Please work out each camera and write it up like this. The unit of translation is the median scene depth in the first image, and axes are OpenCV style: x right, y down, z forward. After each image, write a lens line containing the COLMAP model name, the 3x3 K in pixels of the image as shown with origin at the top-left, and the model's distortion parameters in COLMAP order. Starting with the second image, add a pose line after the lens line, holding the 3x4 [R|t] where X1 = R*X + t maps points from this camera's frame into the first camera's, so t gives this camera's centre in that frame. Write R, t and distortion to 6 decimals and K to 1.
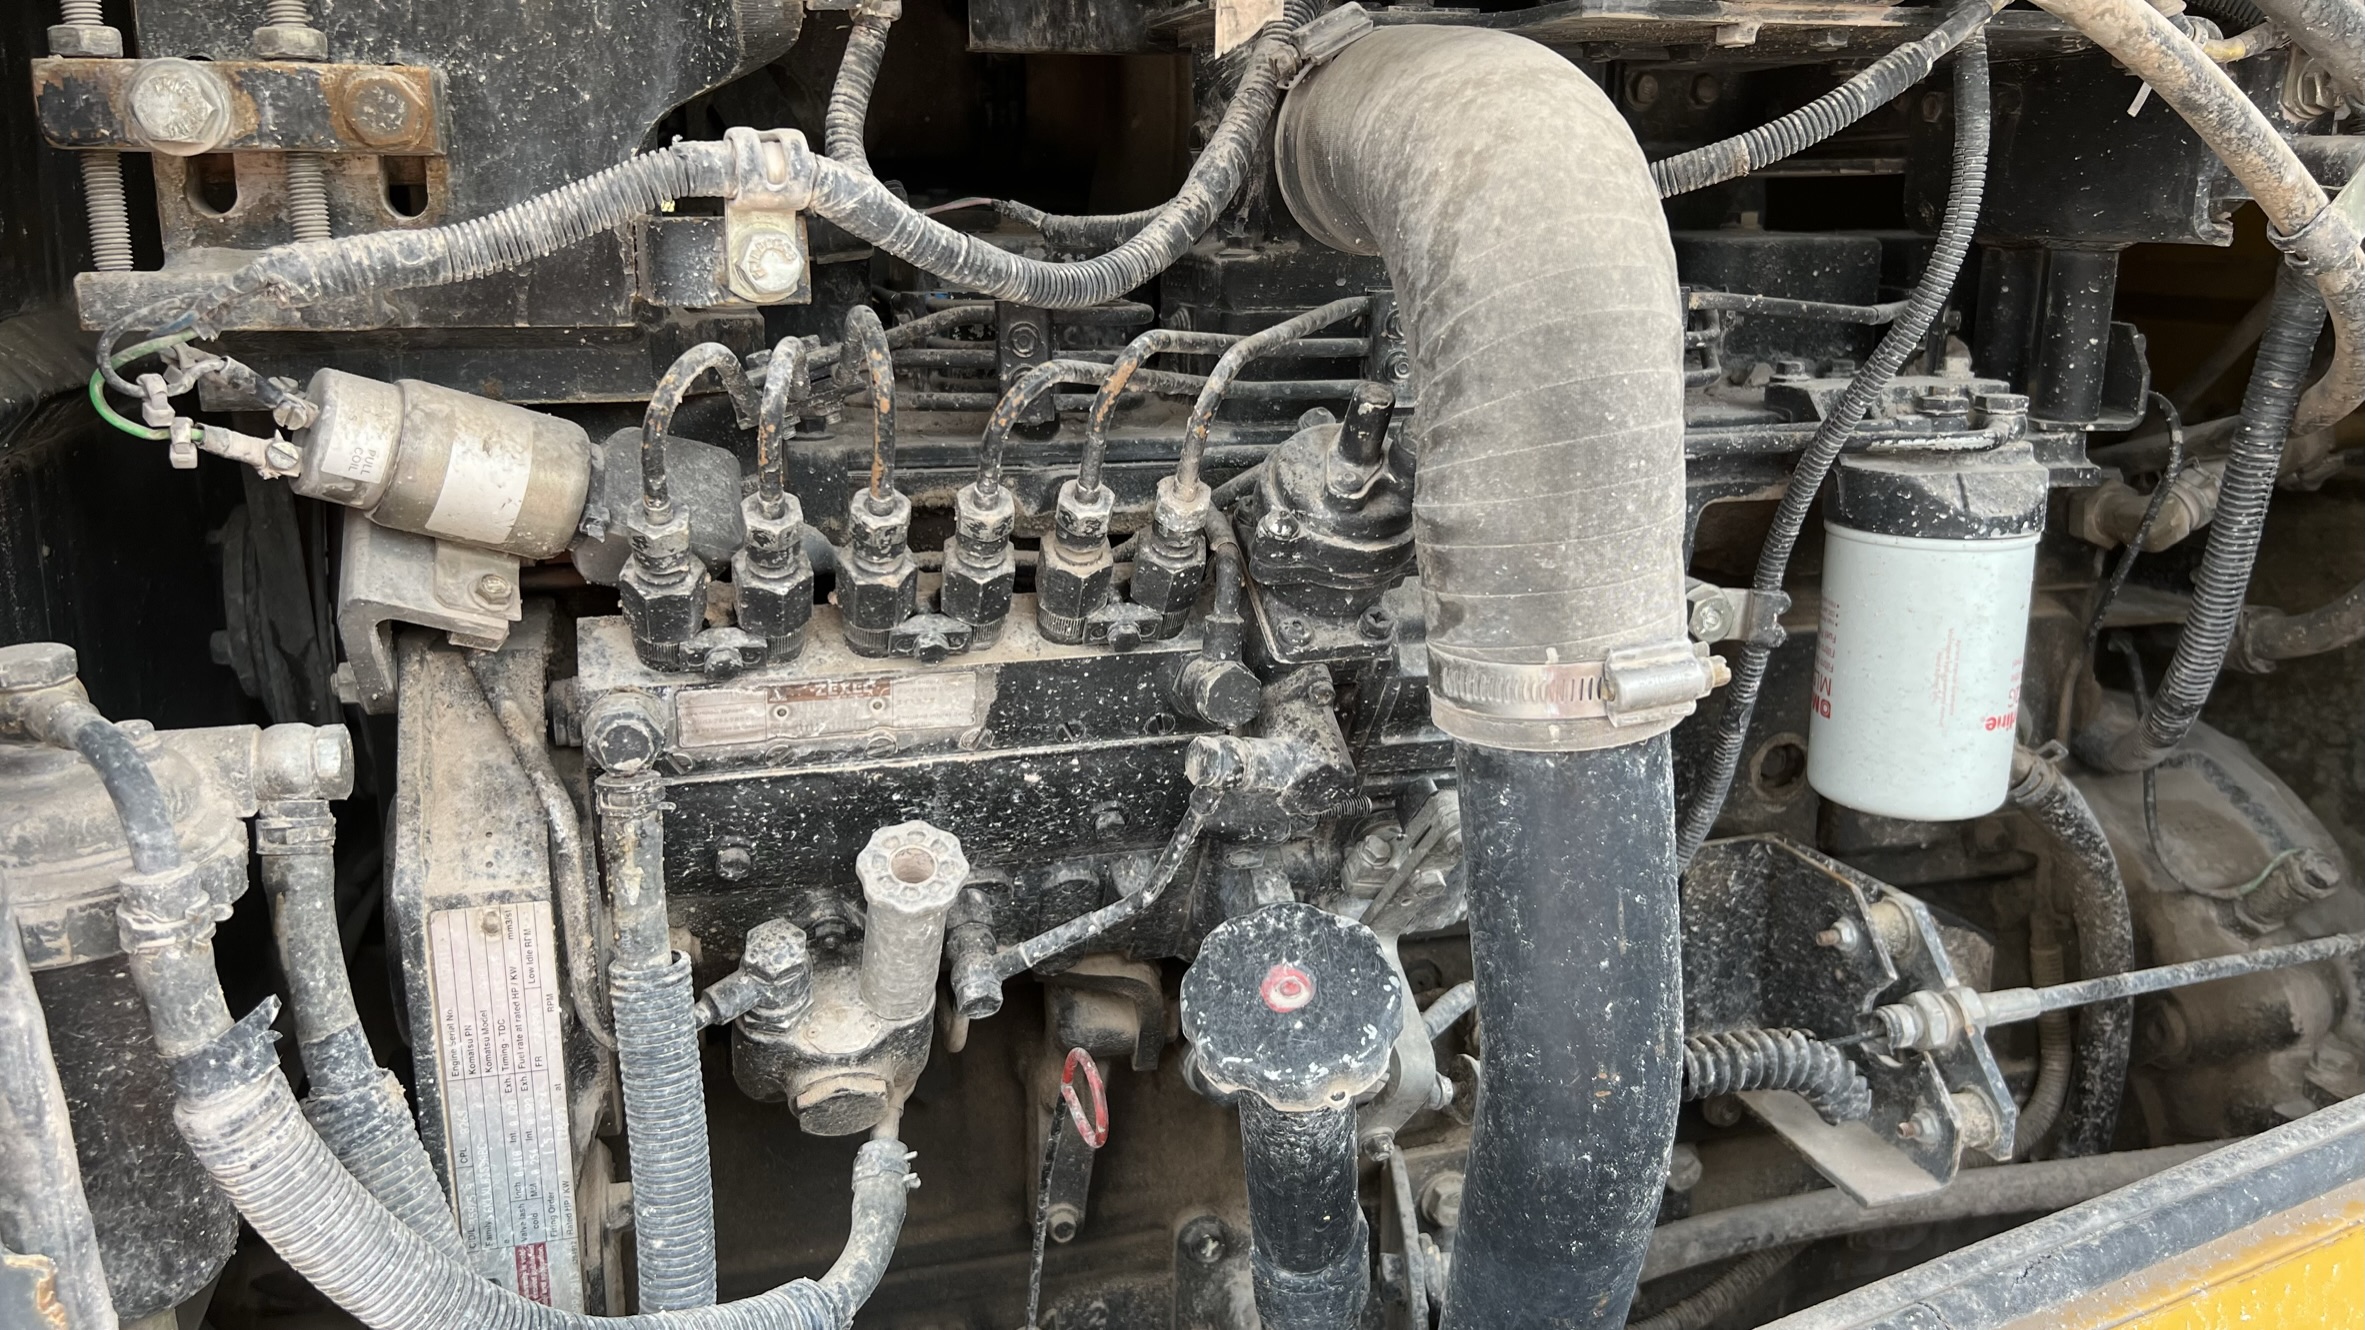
lens RADIAL K [[1820.4, 0, 1172.2], [0, 1820.4, 644.6], [0, 0, 1]] dist [0.160694, -0.368395]
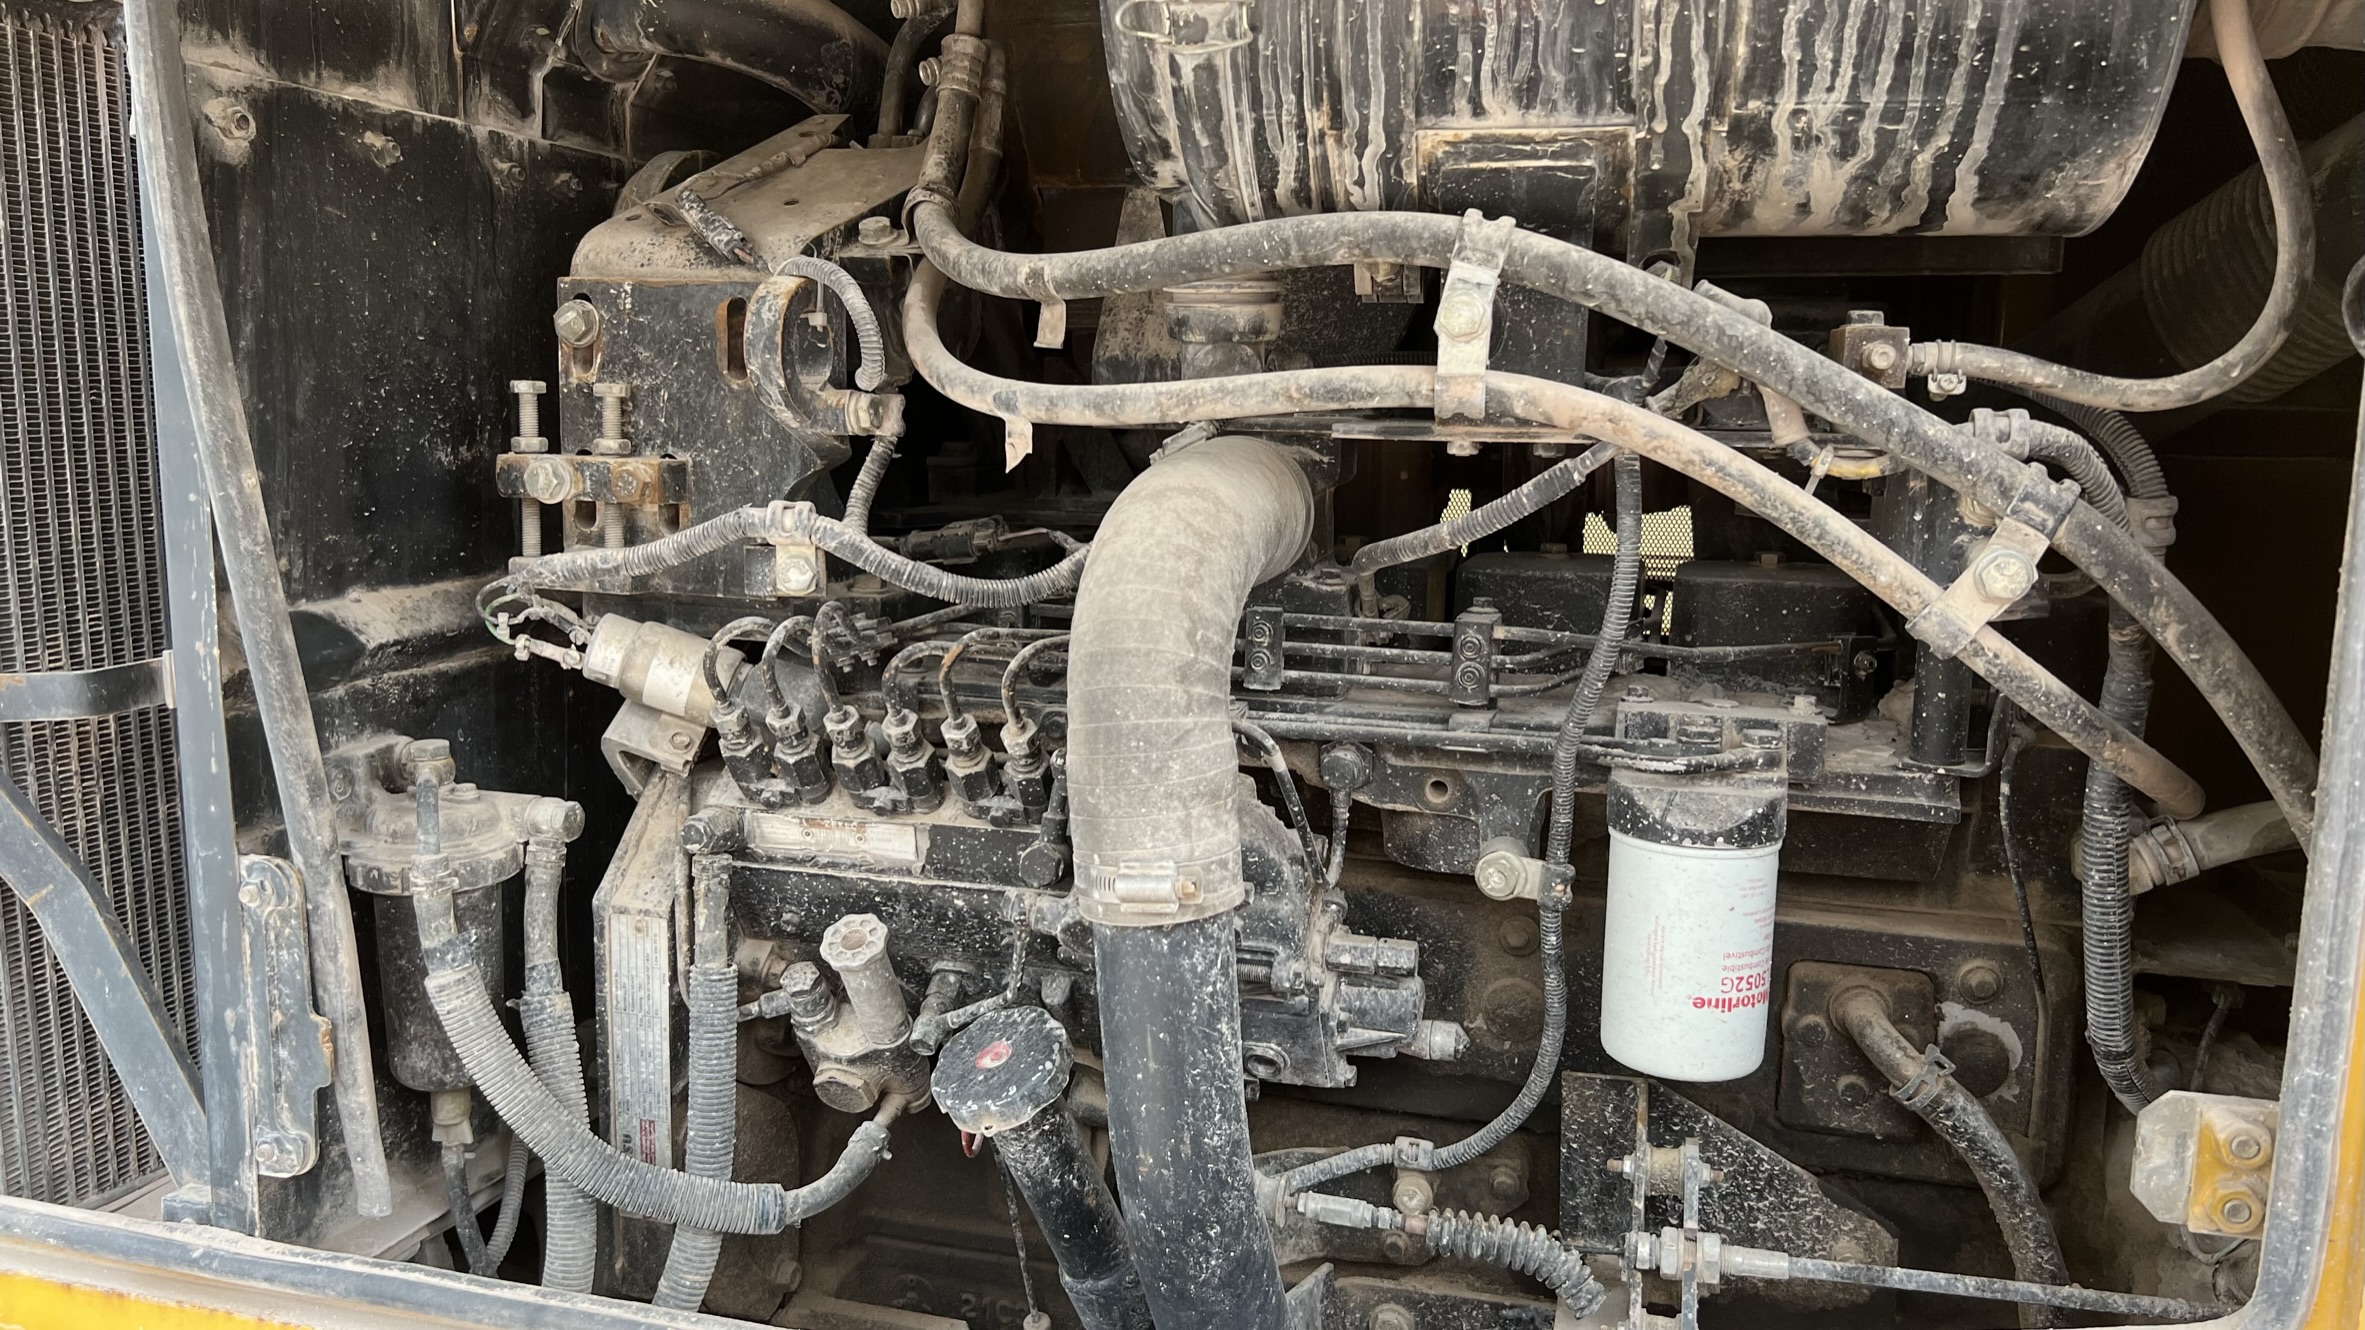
lens RADIAL K [[1797.2, 0, 1142.9], [0, 1797.2, 670.9], [0, 0, 1]] dist [0.069843, -0.082605]
pose [[0.845968, 0.095827, -0.524552, 0.882703], [-0.144656, 0.988073, -0.052788, -0.066397], [0.513237, 0.120536, 0.849740, -0.249569]]
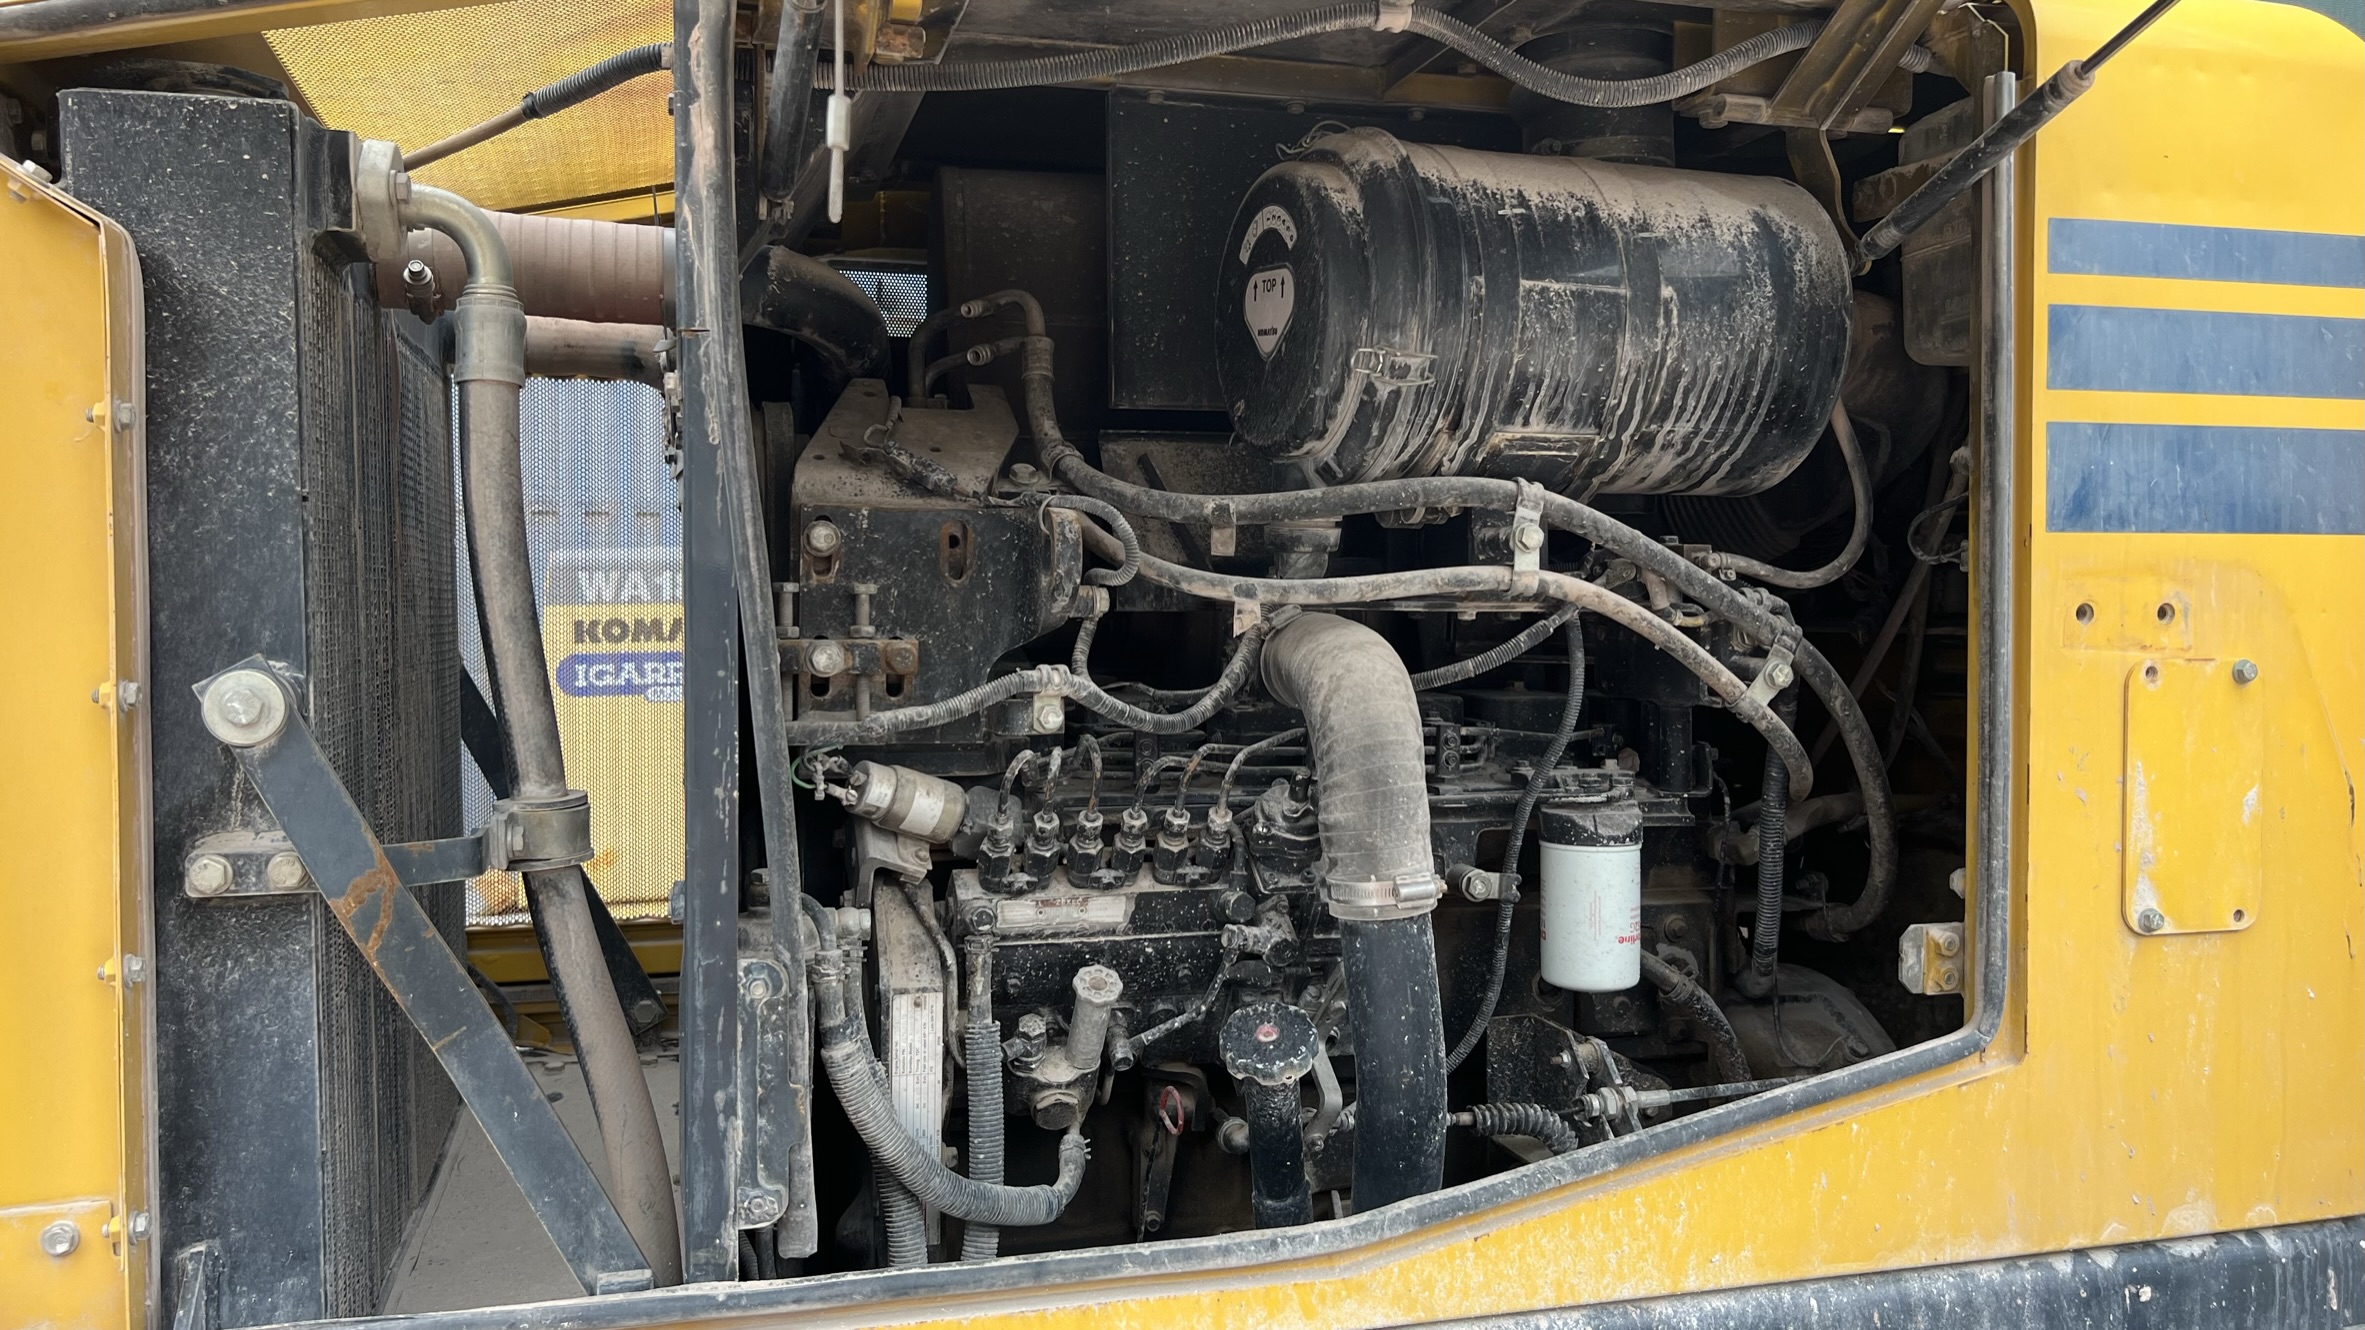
lens RADIAL K [[1820.4, 0, 1172.2], [0, 1820.4, 644.6], [0, 0, 1]] dist [0.160694, -0.368395]
pose [[0.999941, 0.002954, -0.010409, -0.030052], [-0.005112, 0.976844, -0.213890, 0.192118], [0.009536, 0.213931, 0.976802, -1.236762]]
